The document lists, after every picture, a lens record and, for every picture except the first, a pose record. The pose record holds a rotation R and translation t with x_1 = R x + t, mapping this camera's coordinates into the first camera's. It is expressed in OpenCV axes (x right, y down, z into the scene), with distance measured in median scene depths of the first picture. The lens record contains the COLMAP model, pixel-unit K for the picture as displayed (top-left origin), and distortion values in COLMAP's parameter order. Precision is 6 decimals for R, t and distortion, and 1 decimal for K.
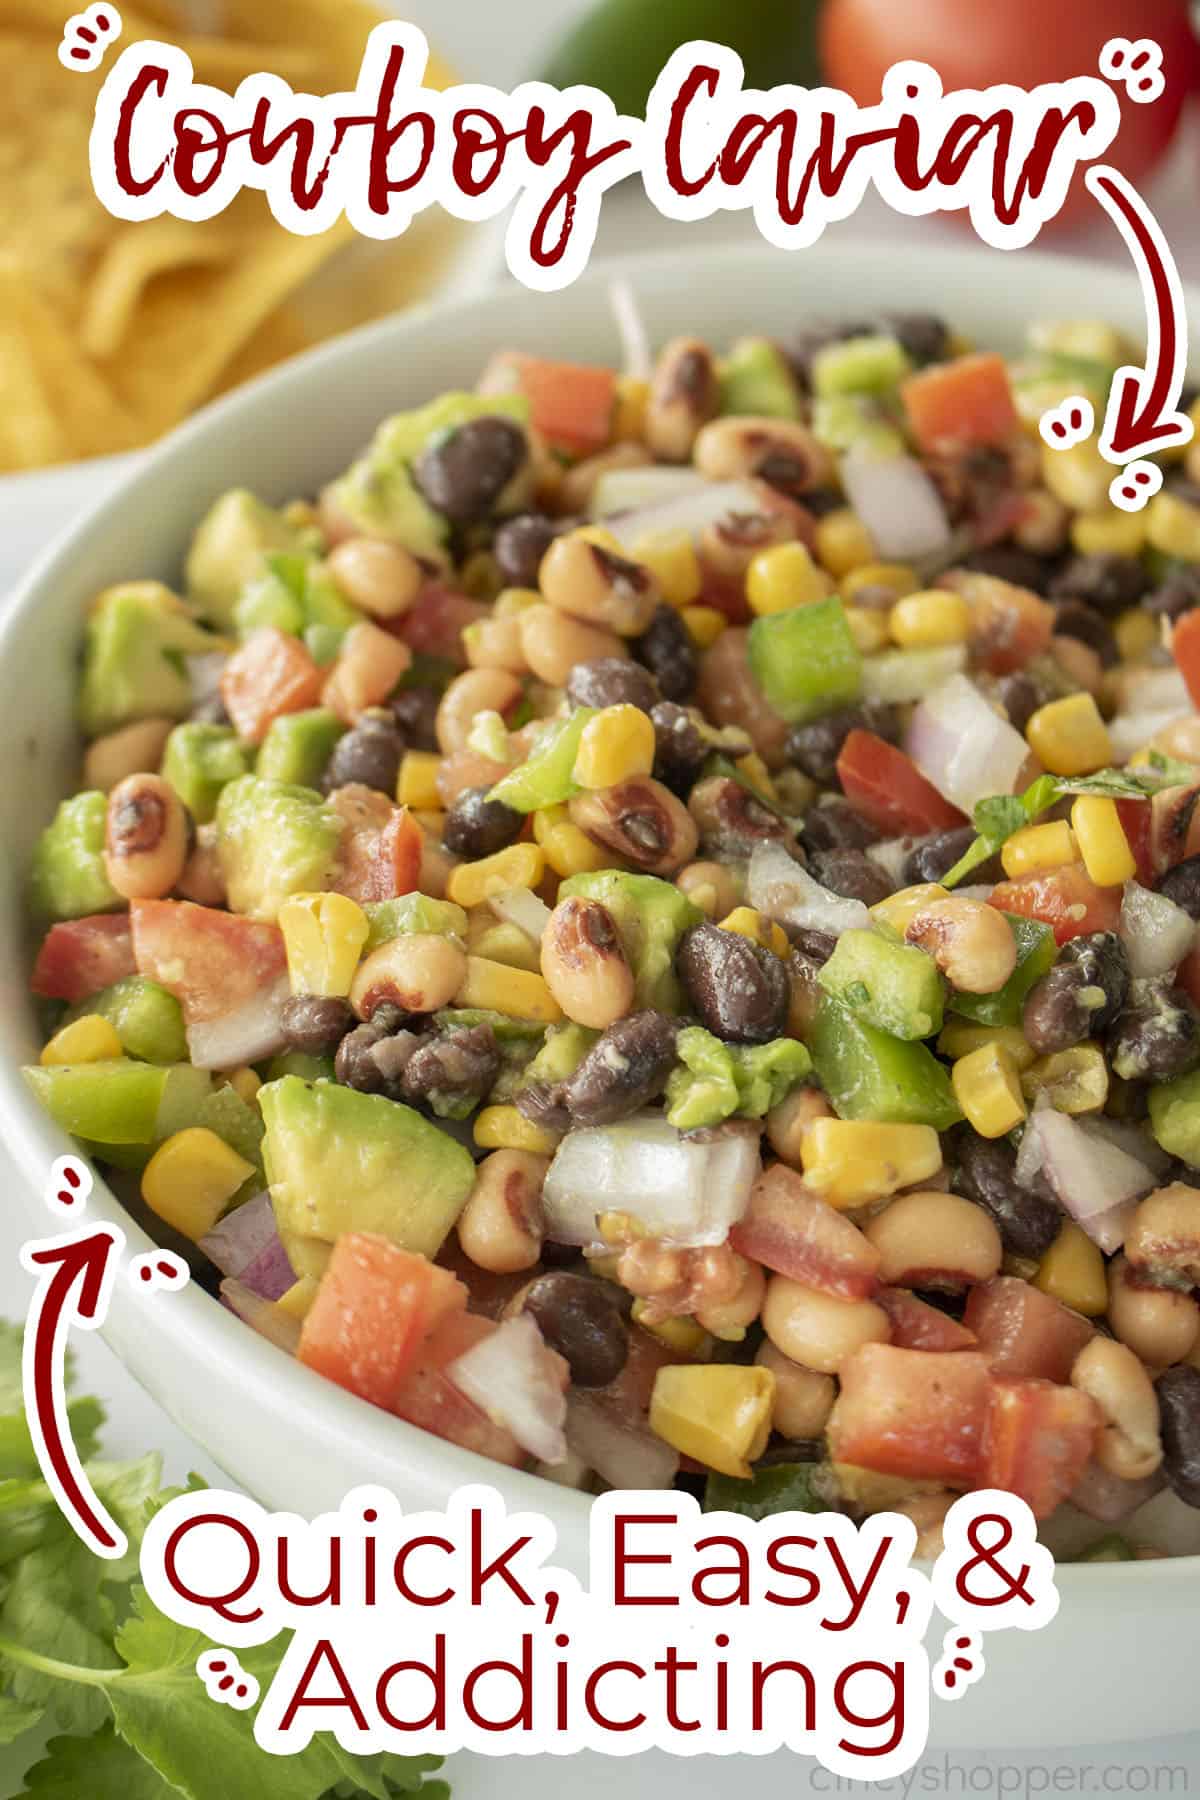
lens RADIAL K [[2971.7, 0, 600.0], [0, 2971.7, 900.0], [0, 0, 1]] dist [-0.044957, -0.066316]
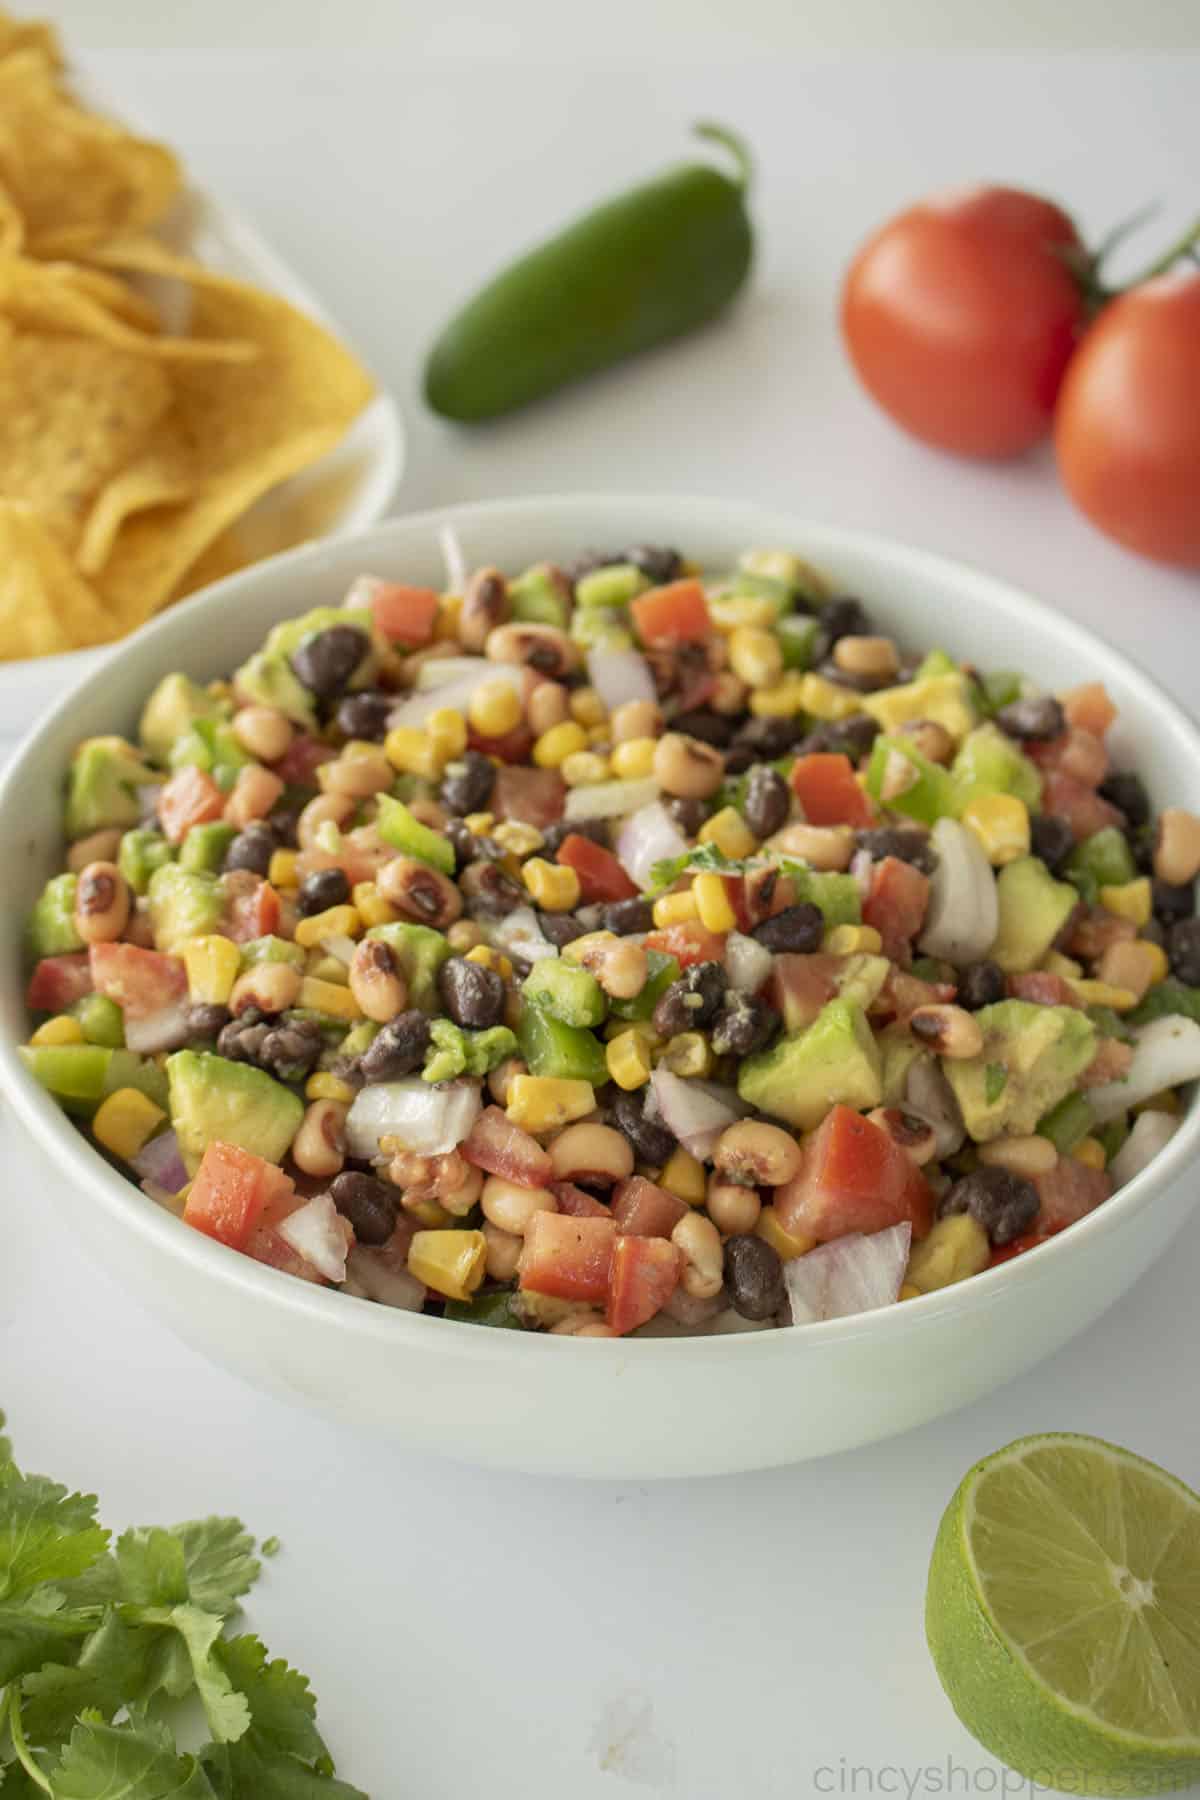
lens RADIAL K [[2971.7, 0, 600.0], [0, 2971.7, 900.0], [0, 0, 1]] dist [-0.044957, -0.066316]
pose [[0.999840, 0.000749, -0.017889, 0.139479], [-0.001617, 0.998818, -0.048579, 0.054359], [0.017832, 0.048600, 0.998659, -0.556619]]
